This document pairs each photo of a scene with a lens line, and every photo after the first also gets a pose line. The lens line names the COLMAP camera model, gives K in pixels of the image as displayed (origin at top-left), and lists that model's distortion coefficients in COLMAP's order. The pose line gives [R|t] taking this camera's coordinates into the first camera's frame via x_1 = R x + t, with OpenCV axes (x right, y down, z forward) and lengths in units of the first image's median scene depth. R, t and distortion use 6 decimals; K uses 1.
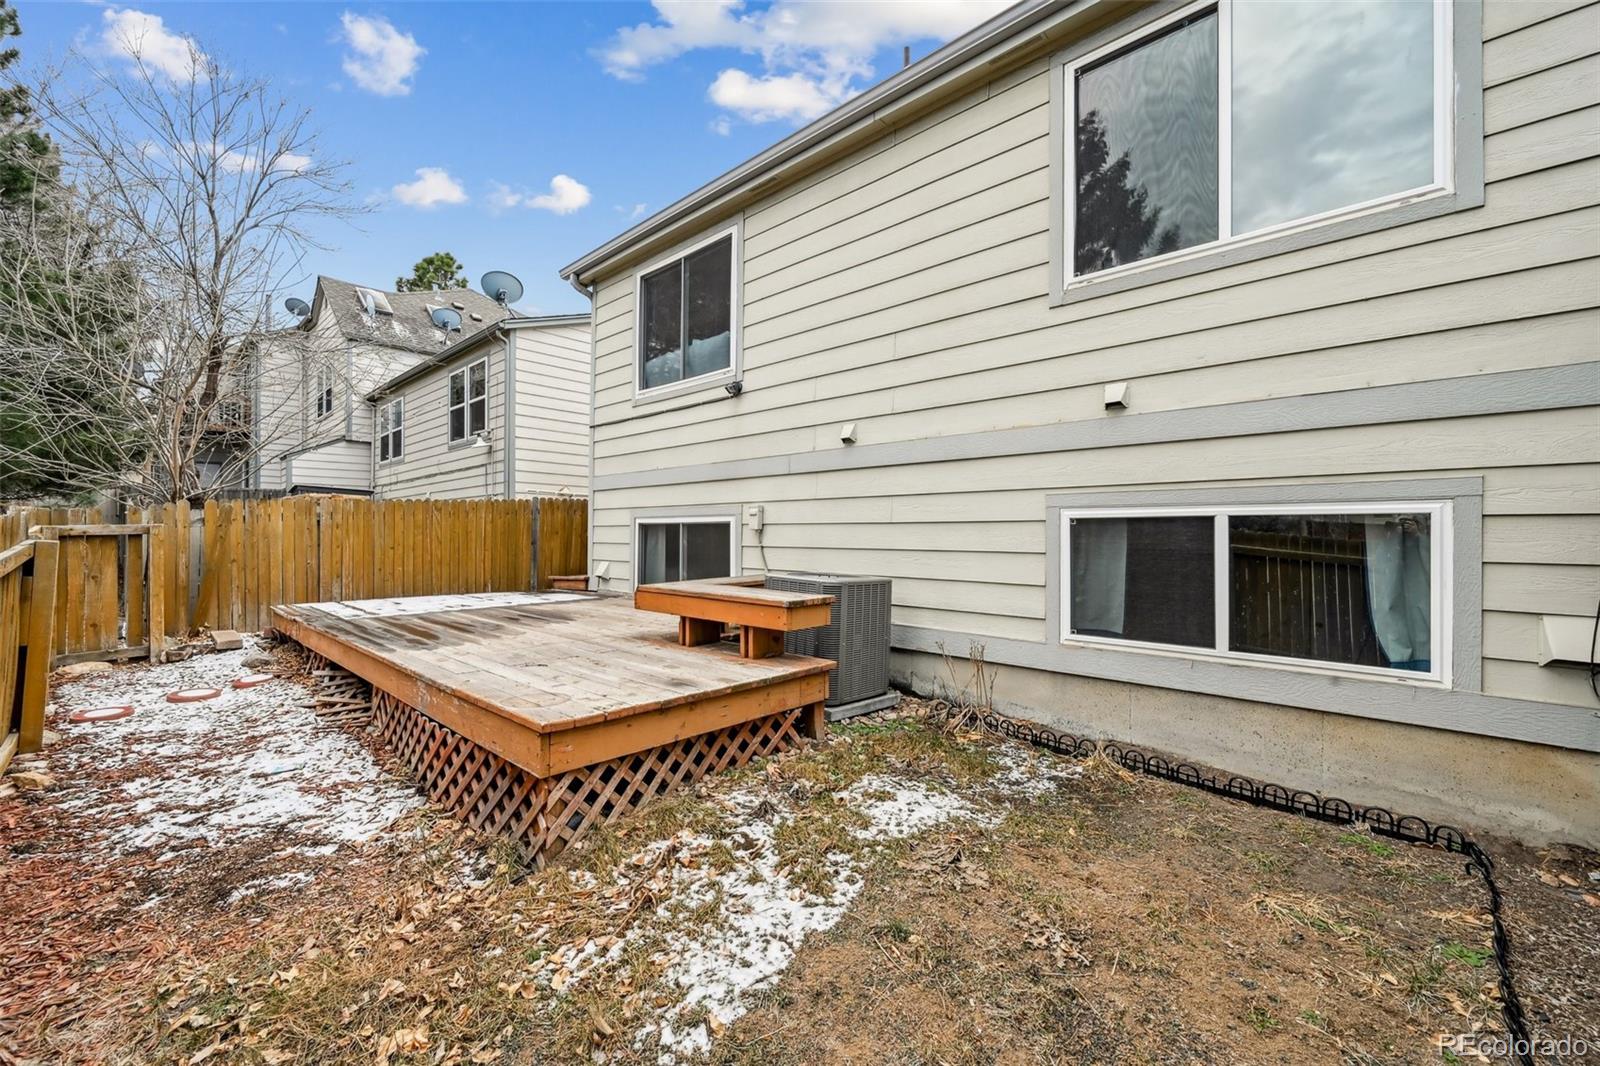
lens RADIAL K [[640.3, 0, 803.9], [0, 640.3, 533.6], [0, 0, 1]] dist [-0.000628, -0.001370]
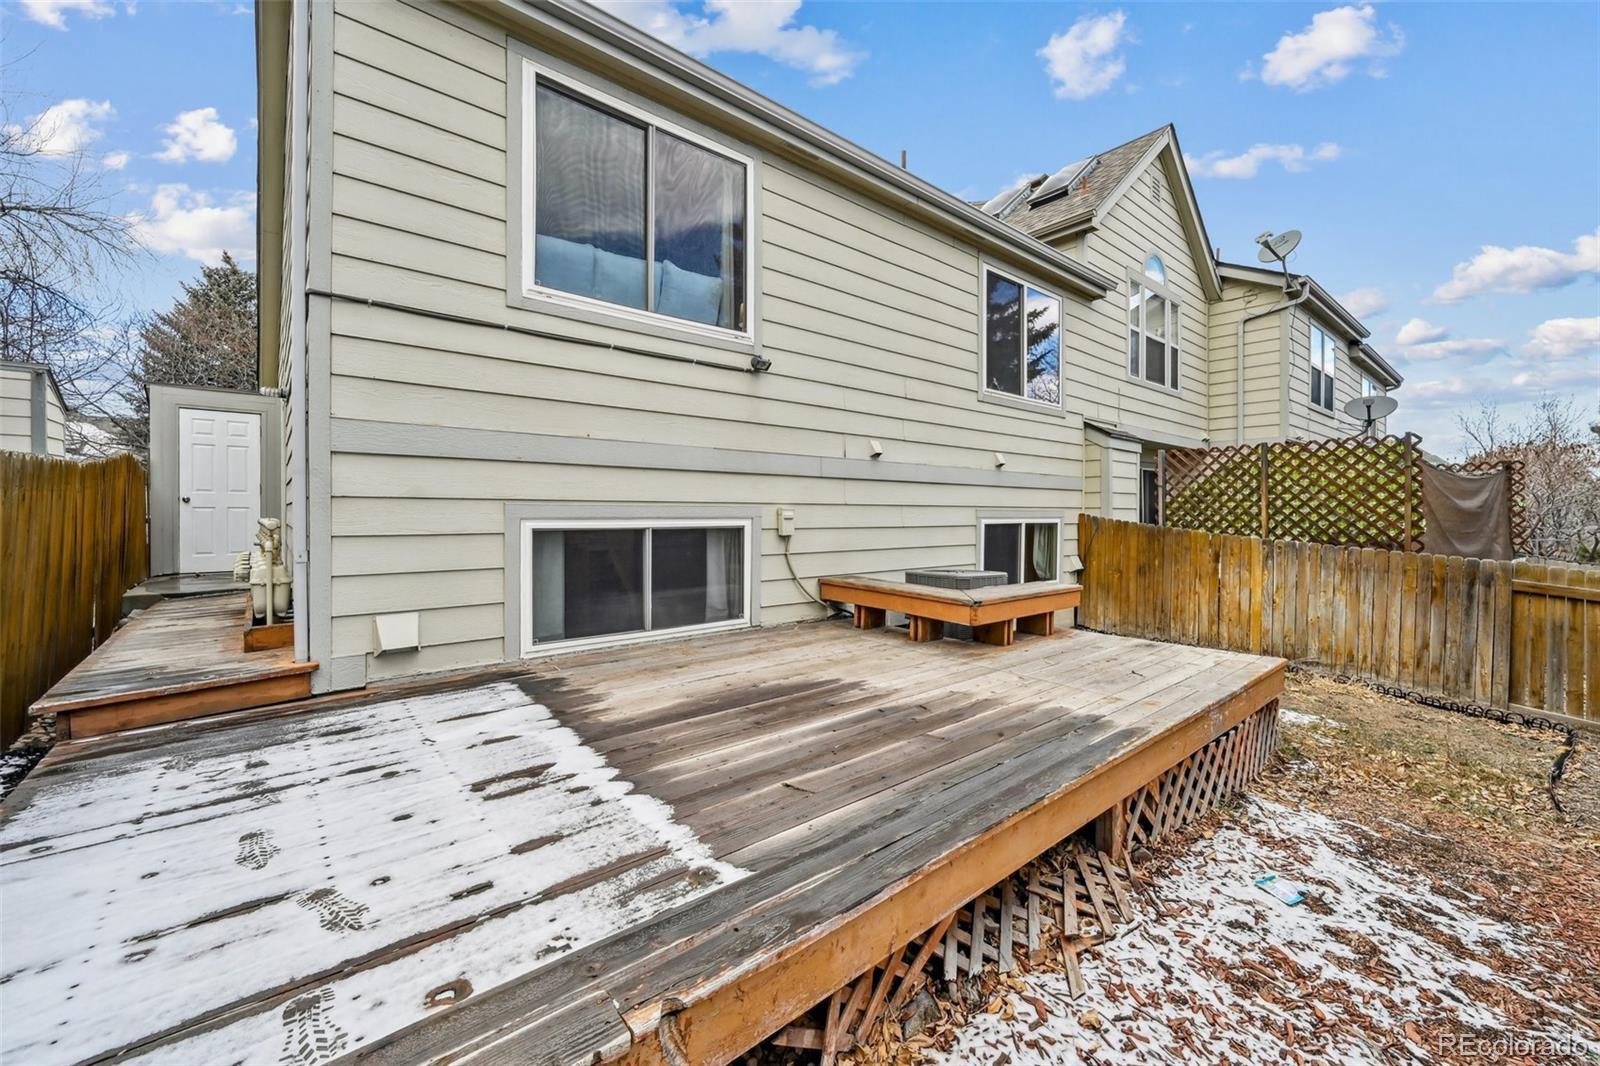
lens RADIAL K [[640.3, 0, 804.5], [0, 640.3, 520.7], [0, 0, 1]] dist [-0.000628, -0.001370]
pose [[0.119354, -0.018466, 0.992680, -1.416678], [-0.007173, 0.999785, 0.019460, -0.064995], [-0.992826, -0.009443, 0.119196, 1.298463]]
